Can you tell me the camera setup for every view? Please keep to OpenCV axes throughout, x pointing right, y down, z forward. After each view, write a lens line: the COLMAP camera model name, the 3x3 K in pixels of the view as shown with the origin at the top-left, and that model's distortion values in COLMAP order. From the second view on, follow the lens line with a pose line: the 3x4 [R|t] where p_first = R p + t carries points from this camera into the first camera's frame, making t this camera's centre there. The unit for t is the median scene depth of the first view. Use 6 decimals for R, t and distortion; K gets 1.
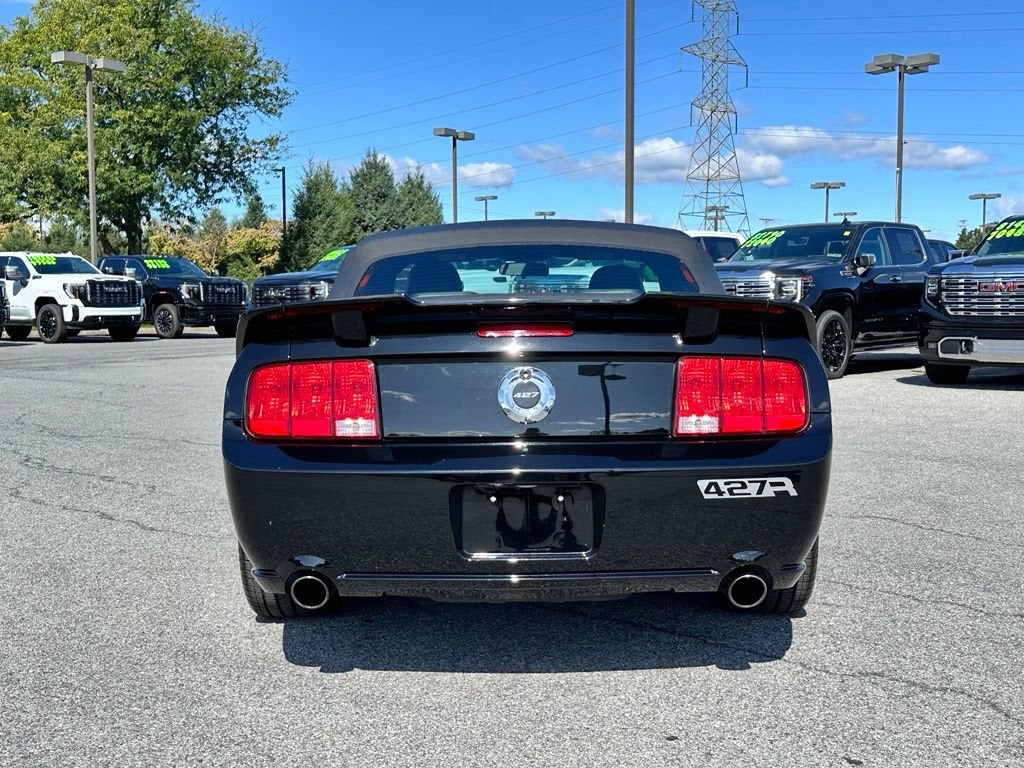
lens RADIAL K [[1327.1, 0, 540.0], [0, 1327.1, 405.1], [0, 0, 1]] dist [0.067908, 0.000000]
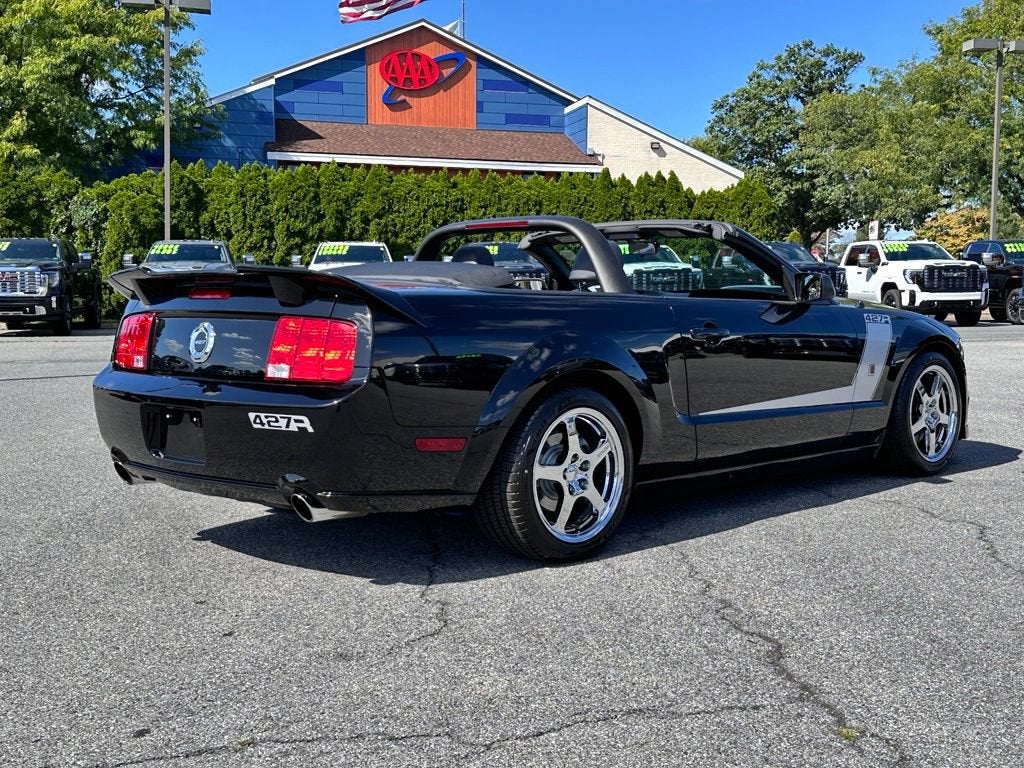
lens RADIAL K [[1327.1, 0, 490.4], [0, 1327.1, 406.9], [0, 0, 1]] dist [0.067908, 0.000000]
pose [[0.722568, 0.064605, -0.688275, 0.133903], [-0.057277, 0.997795, 0.033526, -0.000542], [0.688923, 0.015198, 0.724675, 0.027388]]
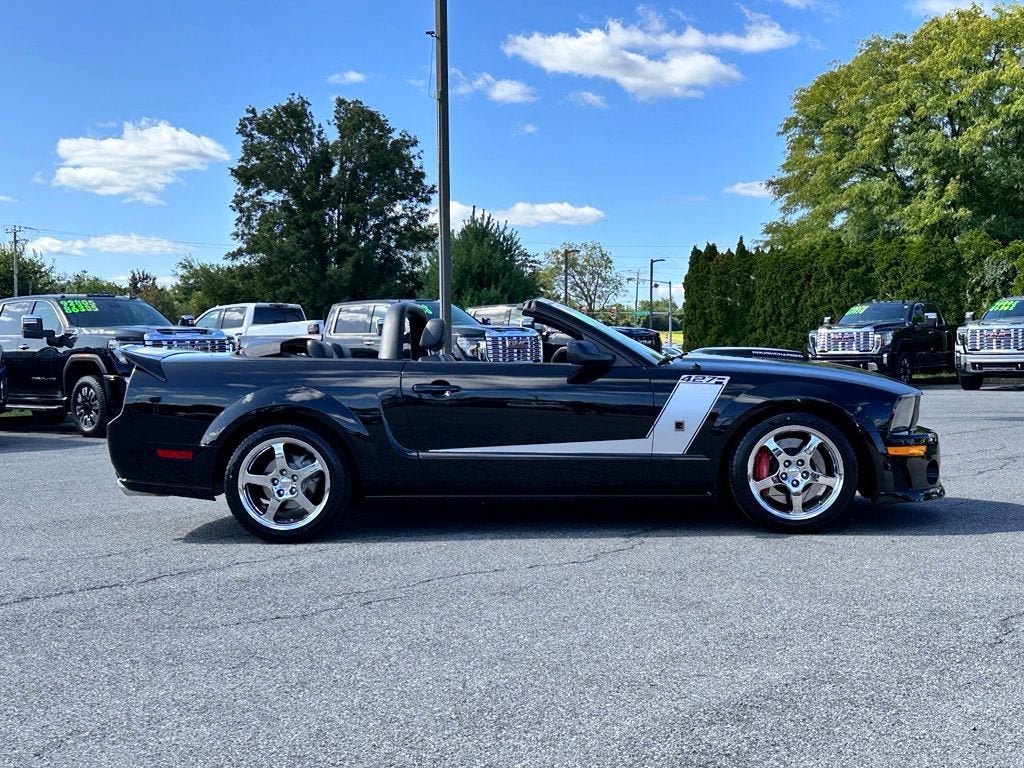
lens RADIAL K [[1327.1, 0, 507.1], [0, 1327.1, 385.4], [0, 0, 1]] dist [0.067908, 0.000000]
pose [[-0.052859, 0.029941, -0.998153, 0.327215], [-0.061308, 0.997568, 0.033171, -0.022125], [0.996718, 0.062948, -0.050895, 0.273528]]
